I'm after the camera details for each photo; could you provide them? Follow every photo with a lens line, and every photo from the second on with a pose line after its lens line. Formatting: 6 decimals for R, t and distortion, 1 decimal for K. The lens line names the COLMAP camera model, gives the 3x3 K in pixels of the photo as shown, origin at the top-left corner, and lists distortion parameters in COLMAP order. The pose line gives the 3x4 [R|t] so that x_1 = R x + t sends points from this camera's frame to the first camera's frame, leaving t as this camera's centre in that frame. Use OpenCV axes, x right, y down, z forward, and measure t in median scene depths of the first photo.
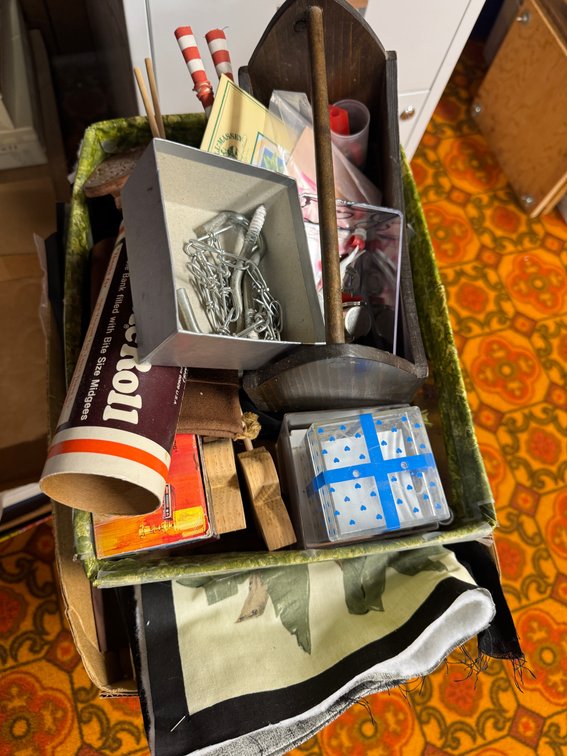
lens RADIAL K [[563.4, 0, 283.3], [0, 563.4, 392.5], [0, 0, 1]] dist [-0.012722, -0.005010]
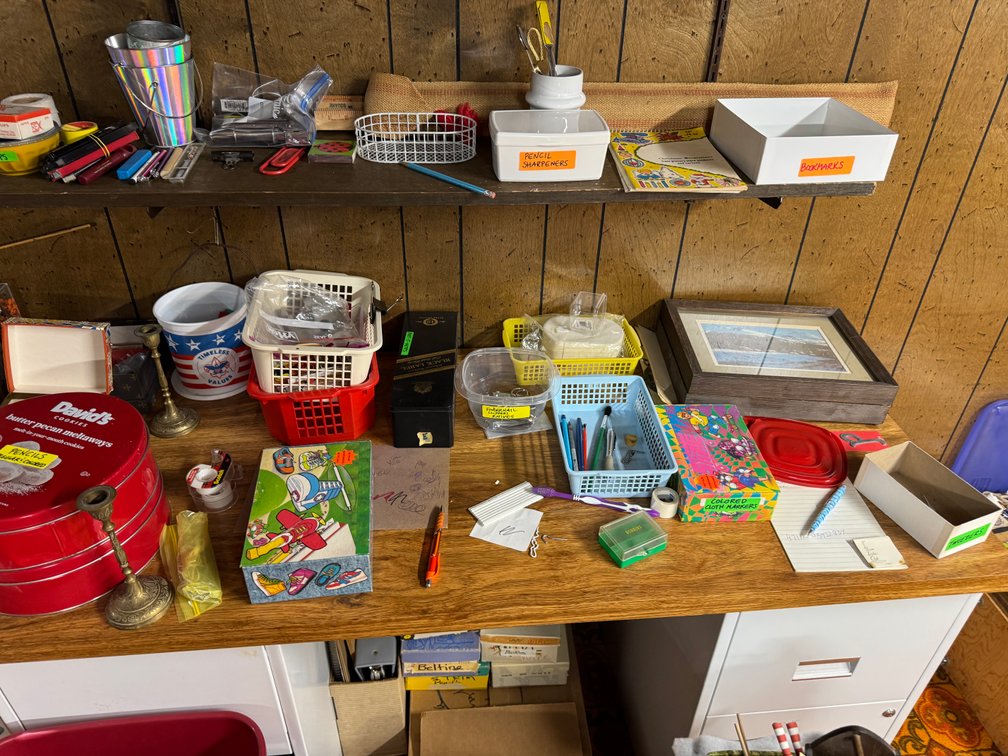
lens RADIAL K [[738.9, 0, 504.0], [0, 738.9, 378.0], [0, 0, 1]] dist [0.040316, -0.063814]
pose [[0.973548, 0.032404, -0.226172, -0.182857], [-0.160999, 0.799679, -0.578441, 0.007151], [0.162121, 0.599553, 0.783743, -0.612253]]
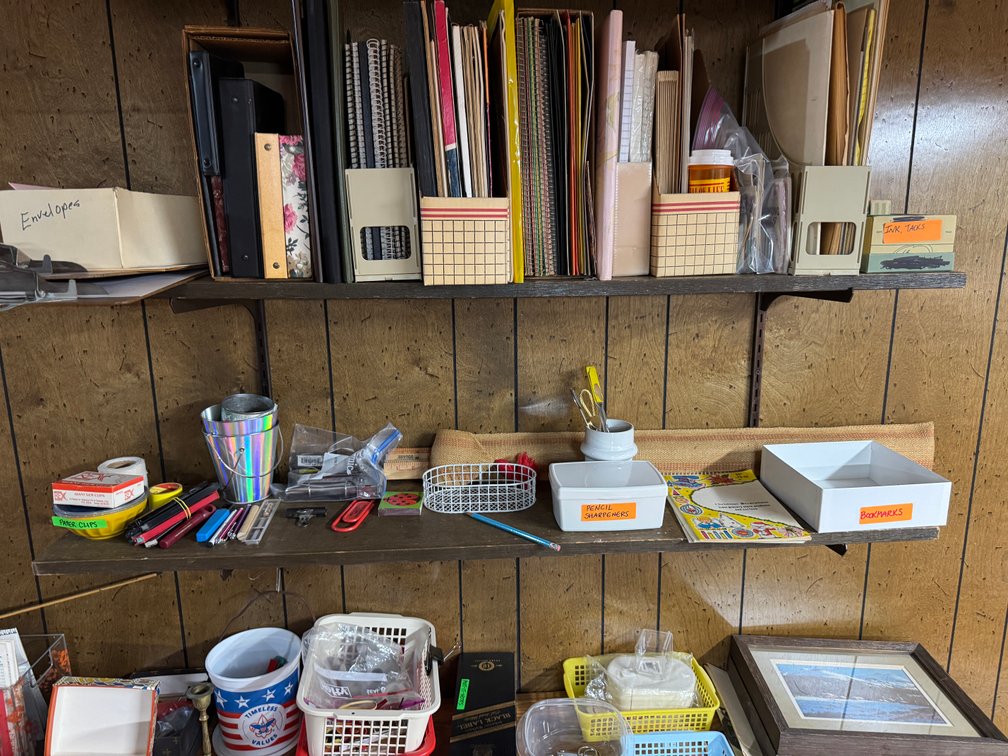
lens RADIAL K [[734.4, 0, 506.5], [0, 734.4, 374.0], [0, 0, 1]] dist [0.074442, -0.119576]
pose [[0.963461, -0.083746, -0.254420, -0.217449], [-0.174289, 0.525251, -0.832907, -0.030481], [0.203387, 0.846816, 0.491463, -0.685644]]
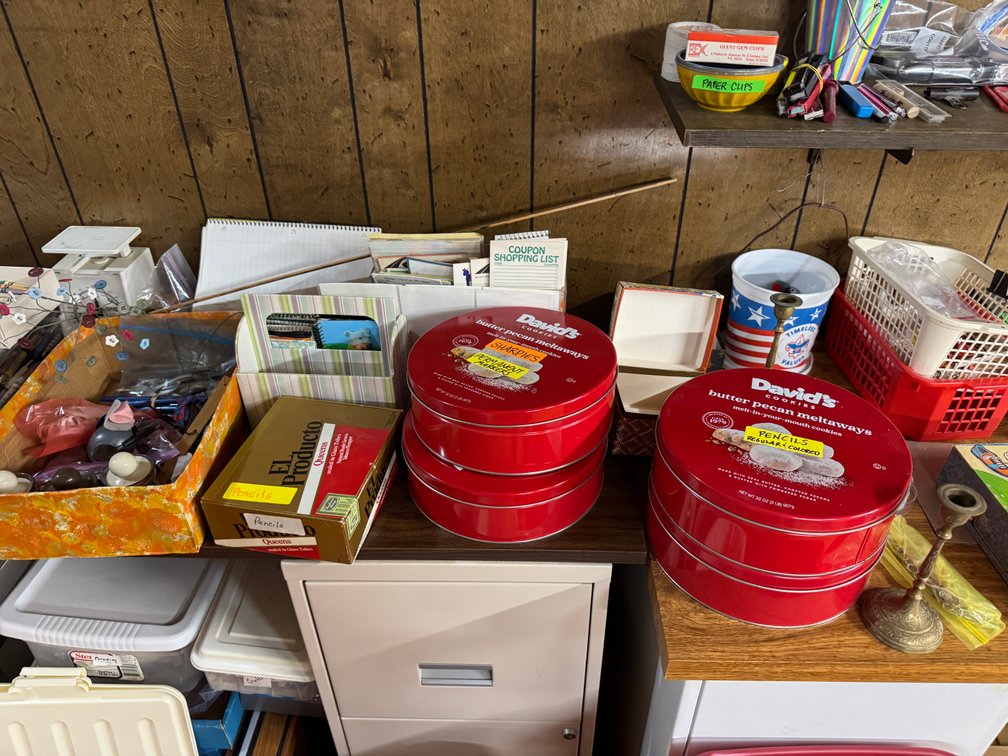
lens RADIAL K [[739.3, 0, 506.5], [0, 739.3, 392.6], [0, 0, 1]] dist [0.034295, -0.057449]
pose [[0.933968, 0.086861, -0.346639, -0.893973], [-0.269343, 0.808600, -0.523087, 0.086577], [0.234857, 0.581911, 0.778602, -0.635194]]
